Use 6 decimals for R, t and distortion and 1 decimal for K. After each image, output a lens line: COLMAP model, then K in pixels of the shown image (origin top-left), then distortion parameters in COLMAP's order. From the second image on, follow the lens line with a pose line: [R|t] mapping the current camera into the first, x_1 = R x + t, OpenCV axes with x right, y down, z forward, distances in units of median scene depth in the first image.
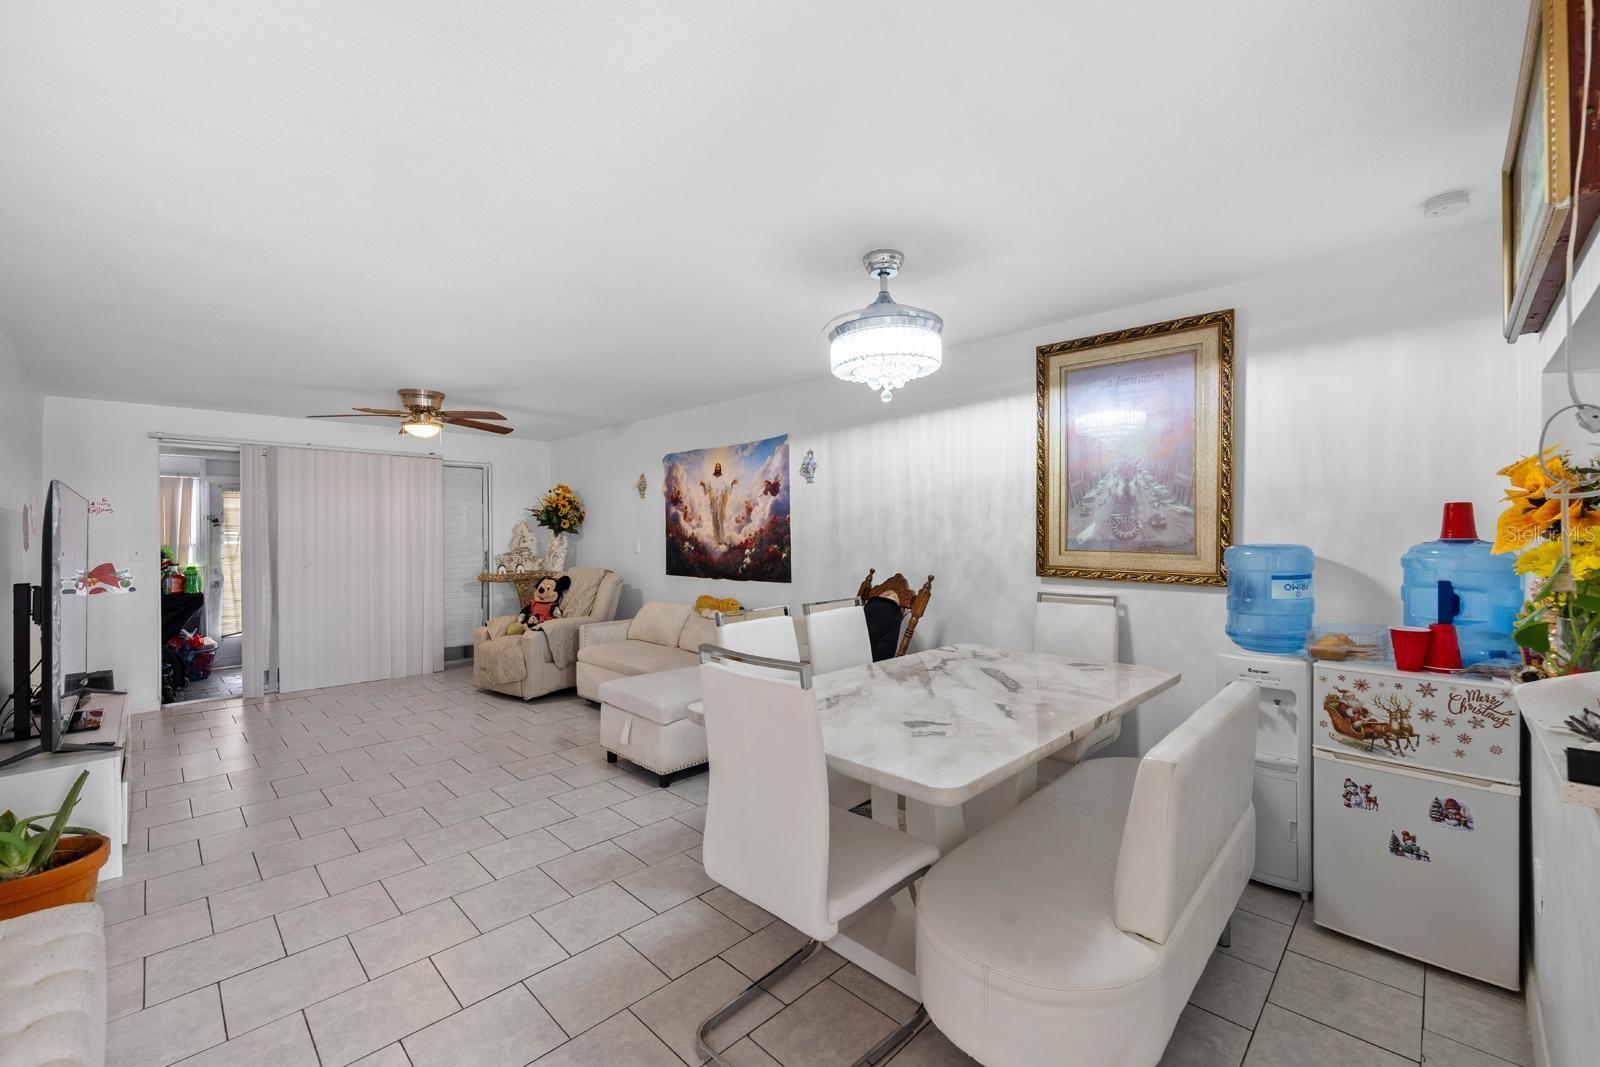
lens RADIAL K [[648.5, 0, 801.2], [0, 648.5, 539.0], [0, 0, 1]] dist [-0.001218, -0.000576]
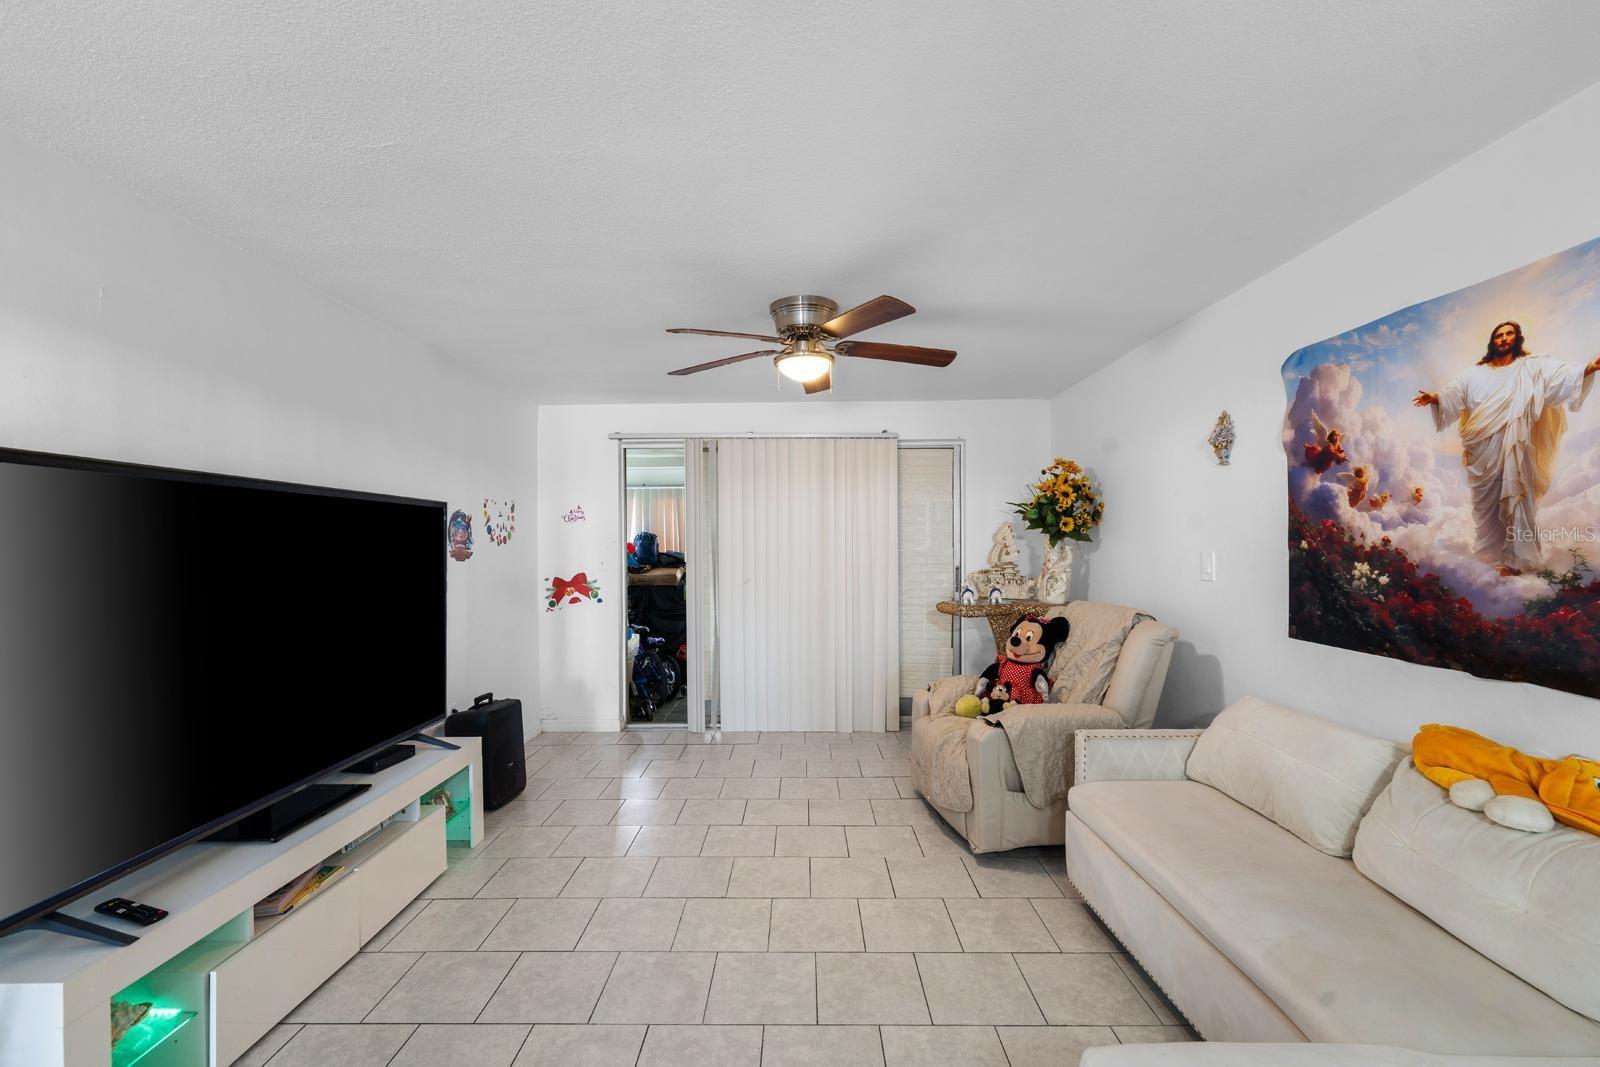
lens RADIAL K [[648.5, 0, 802.1], [0, 648.5, 549.0], [0, 0, 1]] dist [-0.001218, -0.000576]
pose [[0.703847, 0.007046, -0.710317, -0.144345], [-0.004742, 0.999975, 0.005221, -0.003841], [0.710336, -0.000307, 0.703863, 0.520315]]
